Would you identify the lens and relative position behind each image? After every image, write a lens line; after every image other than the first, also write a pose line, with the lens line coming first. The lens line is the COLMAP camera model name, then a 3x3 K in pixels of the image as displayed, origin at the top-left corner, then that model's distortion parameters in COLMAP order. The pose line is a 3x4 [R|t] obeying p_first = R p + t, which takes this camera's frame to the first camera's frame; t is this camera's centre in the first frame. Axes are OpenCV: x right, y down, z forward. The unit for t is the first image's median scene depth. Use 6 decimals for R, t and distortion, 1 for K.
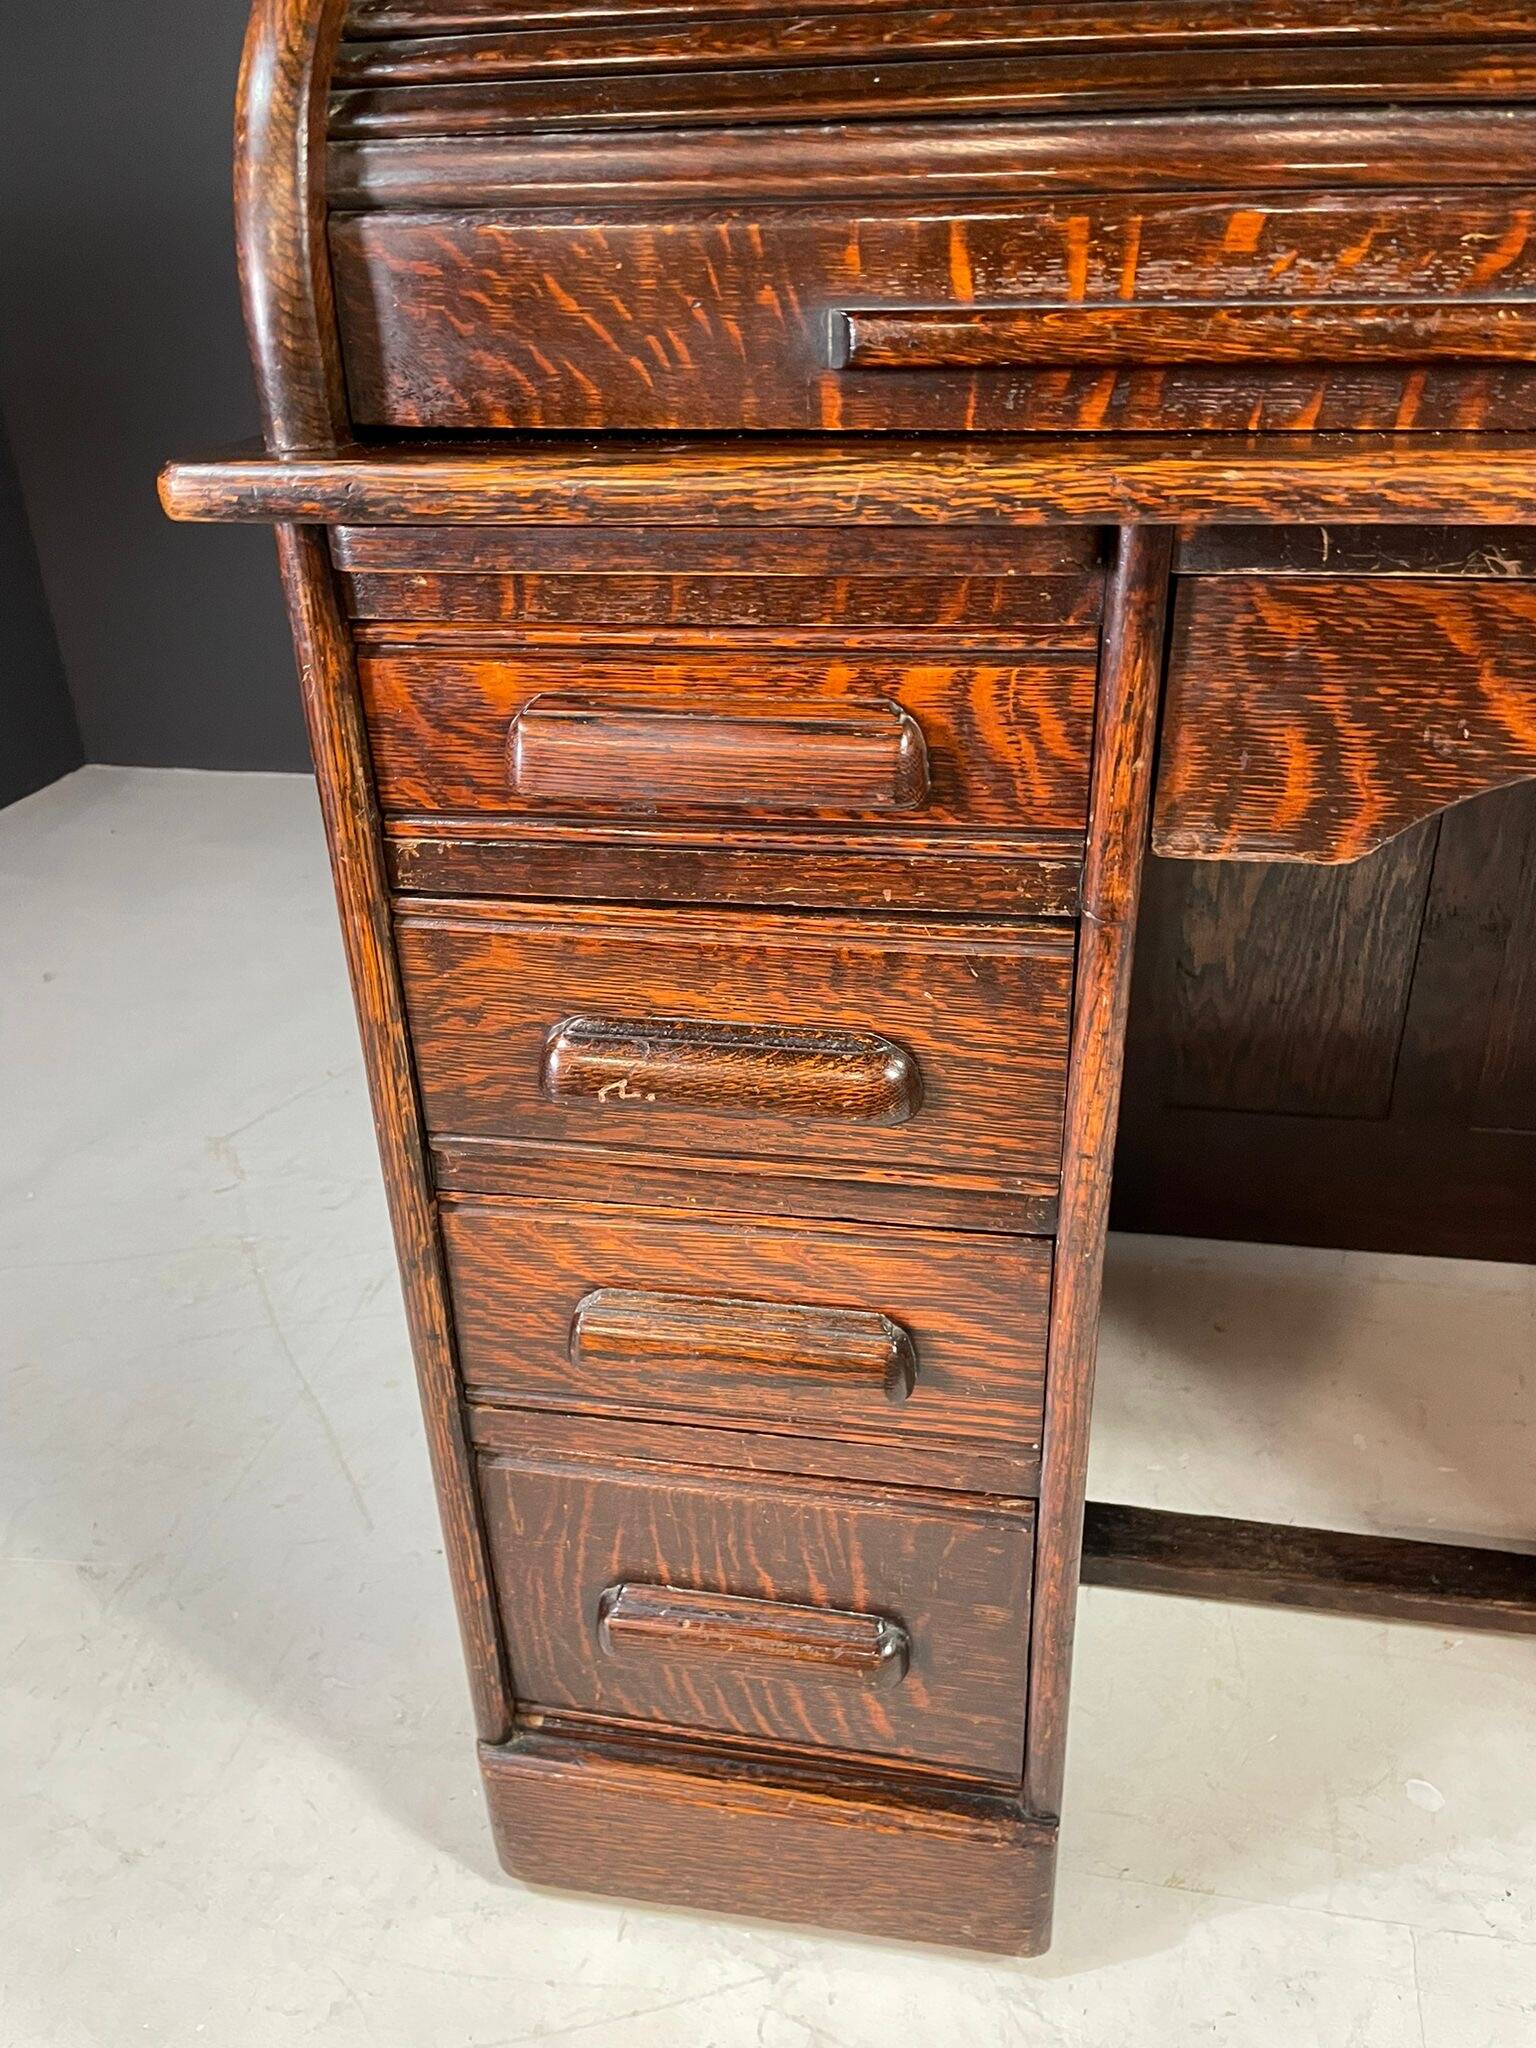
lens RADIAL K [[1562.0, 0, 781.5], [0, 1562.0, 1042.4], [0, 0, 1]] dist [0.091809, -0.128469]
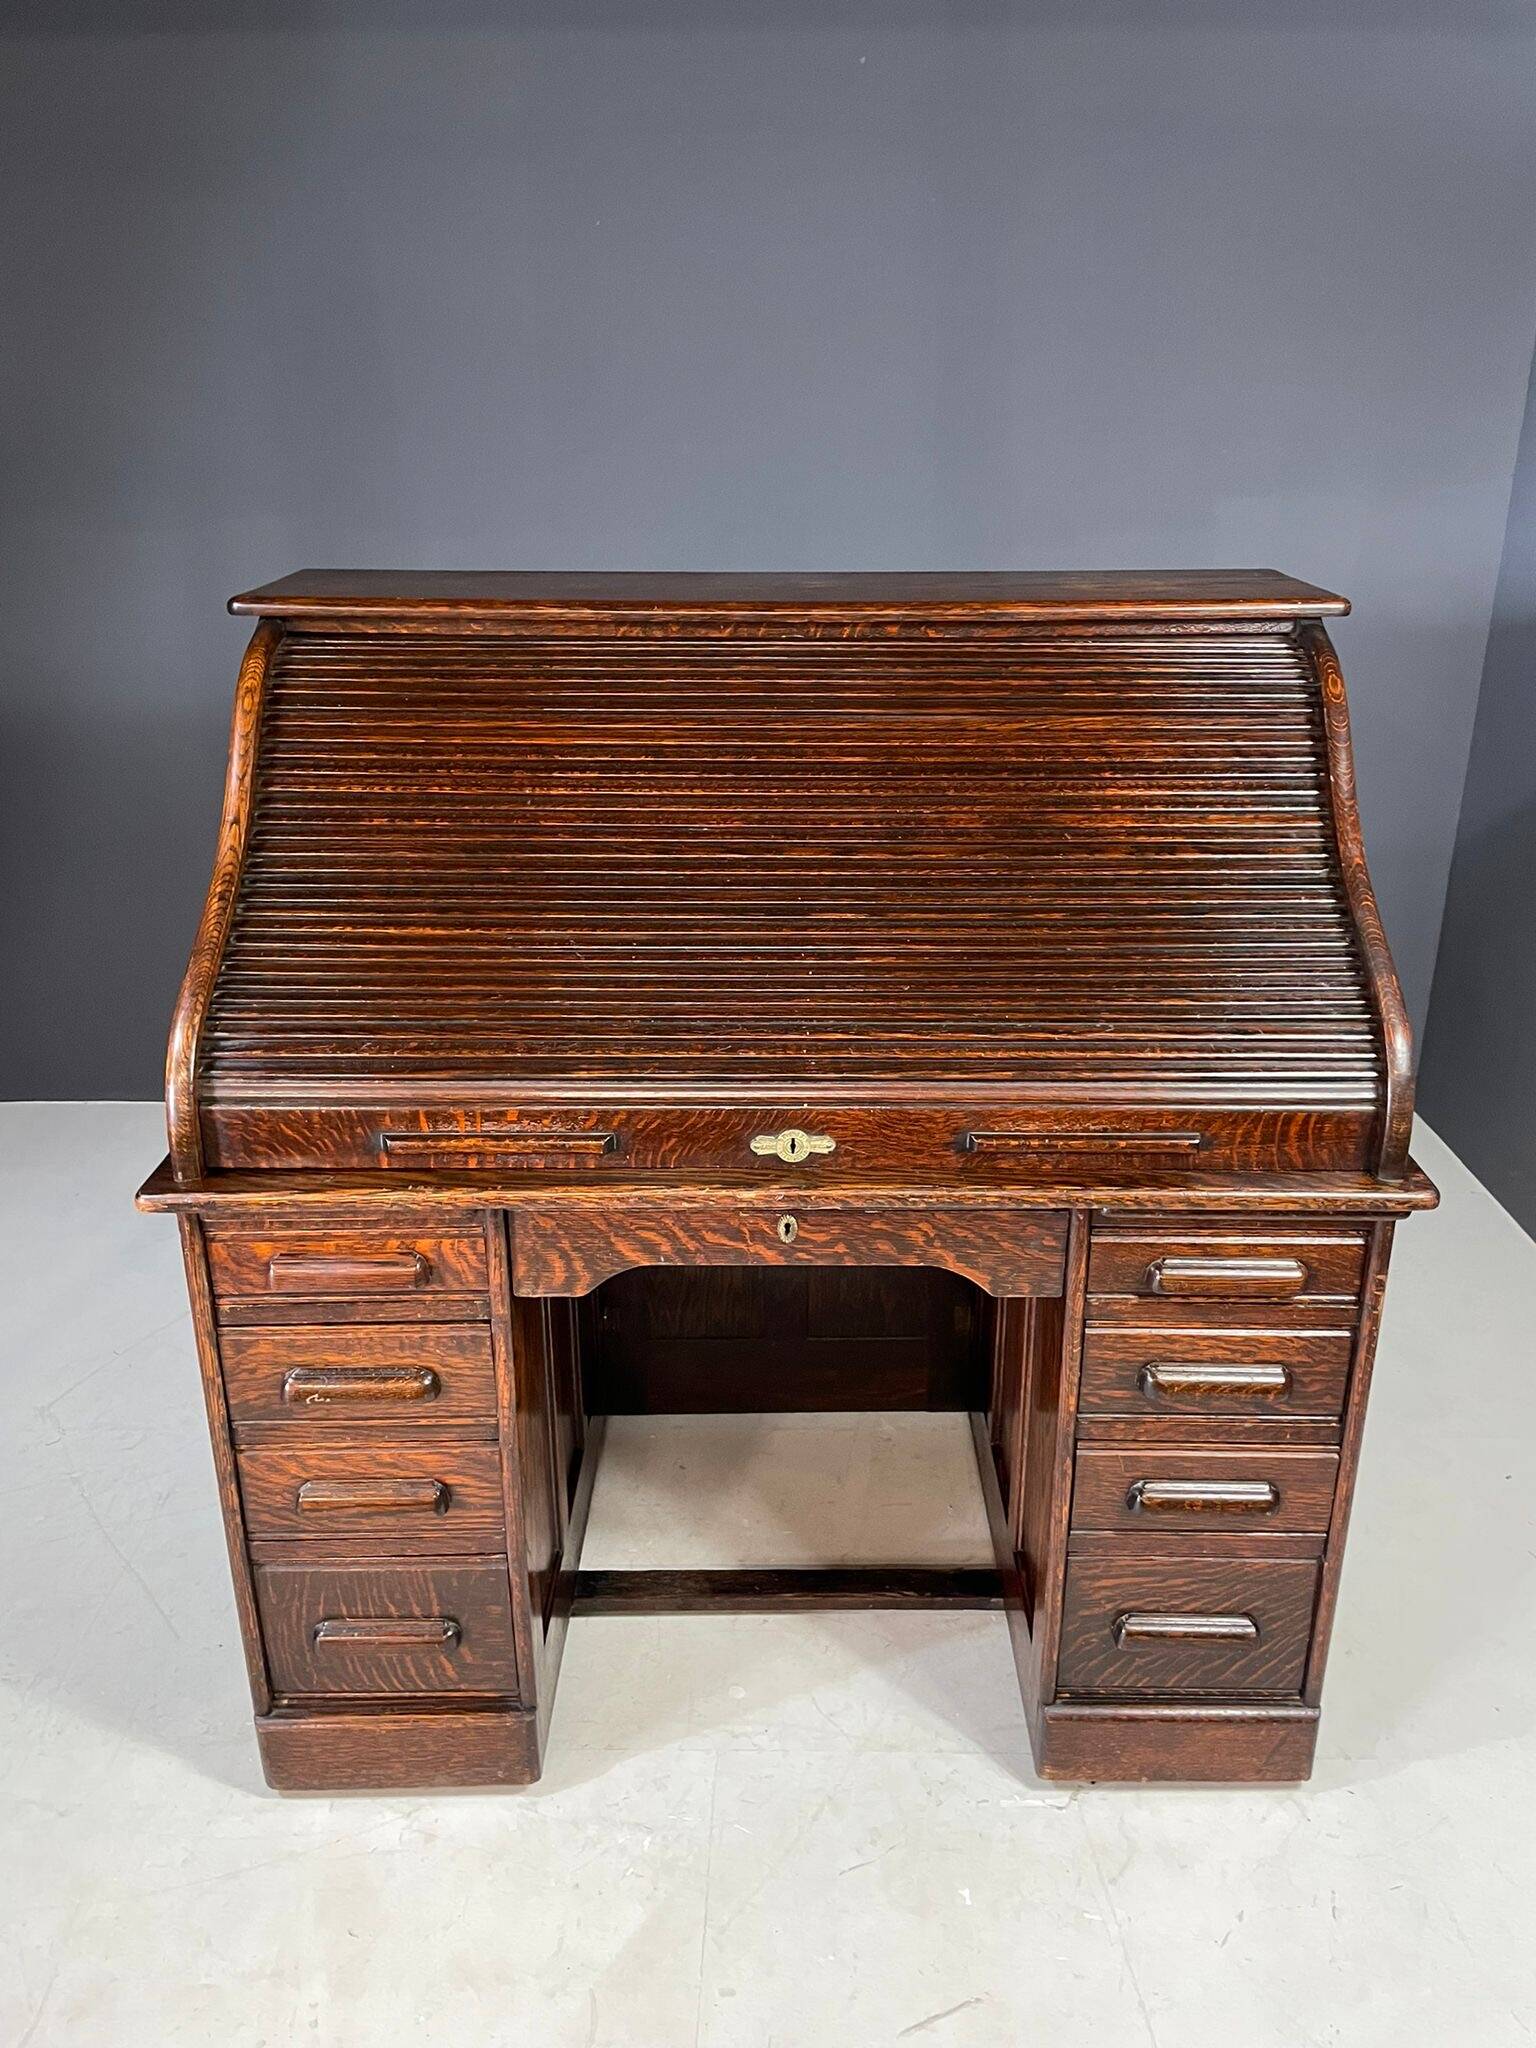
lens RADIAL K [[1562.0, 0, 791.6], [0, 1562.0, 1014.3], [0, 0, 1]] dist [0.091809, -0.128469]
pose [[0.981340, -0.046376, 0.186605, 0.193730], [0.067786, 0.991613, -0.110039, -0.239830], [-0.179937, 0.120635, 0.976253, -1.614842]]
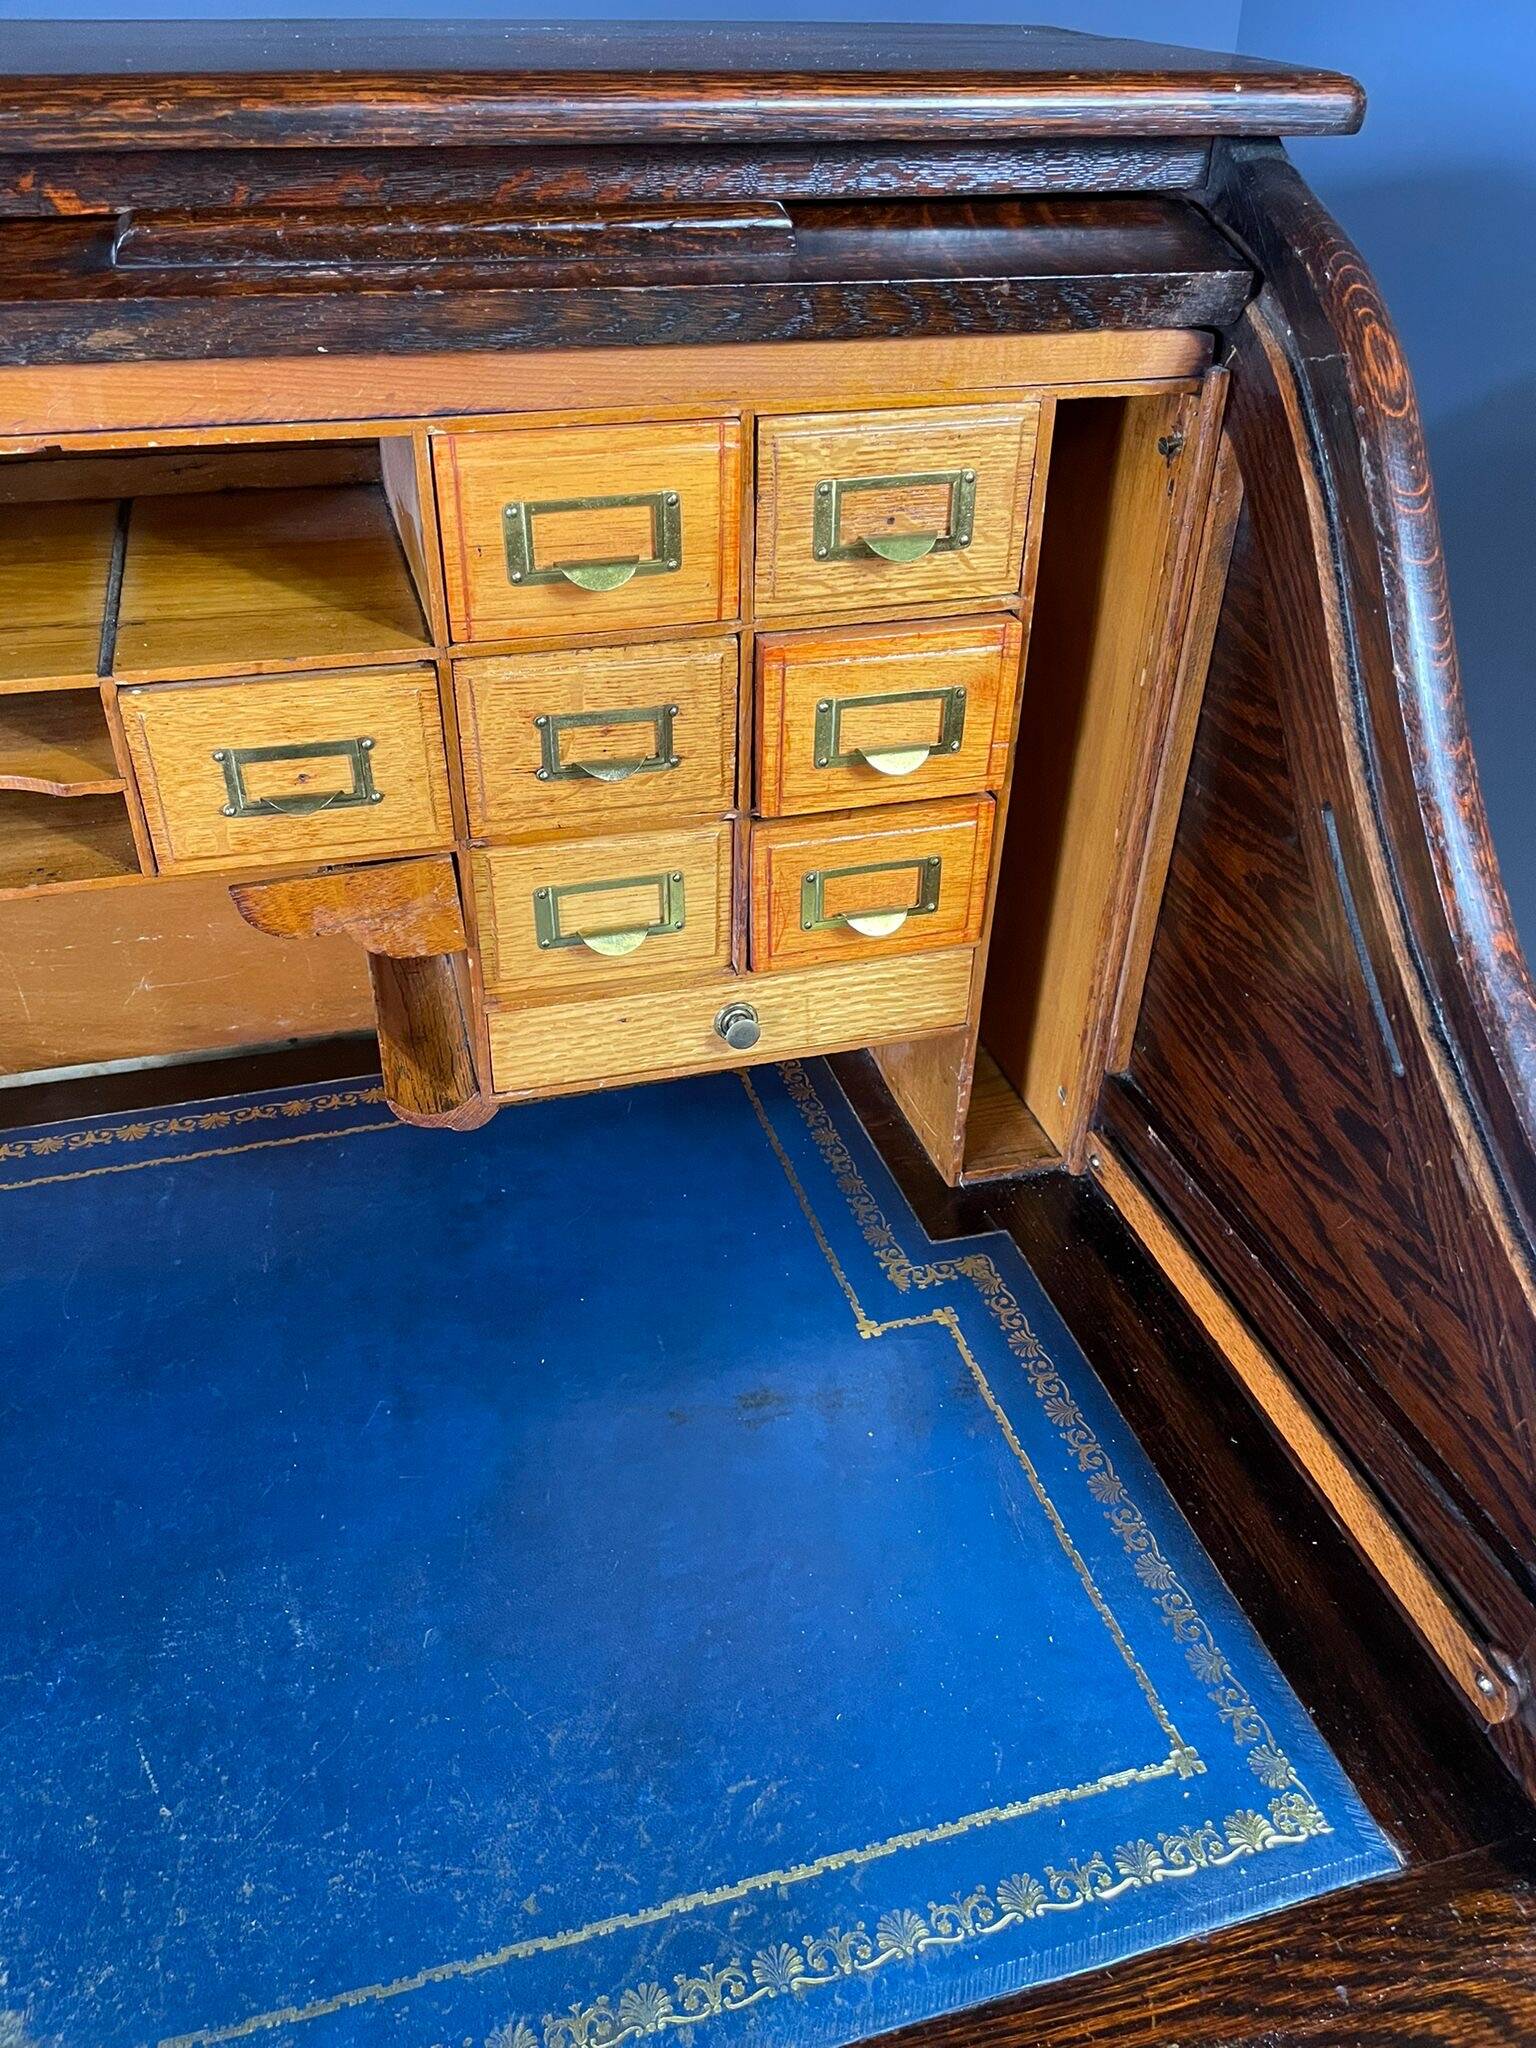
lens RADIAL K [[1562.0, 0, 764.0], [0, 1562.0, 1040.2], [0, 0, 1]] dist [0.091809, -0.128469]
pose [[0.891376, -0.220079, 0.396251, 0.874173], [0.174920, 0.973516, 0.147207, -0.828796], [-0.418154, -0.061904, 0.906265, 0.039964]]
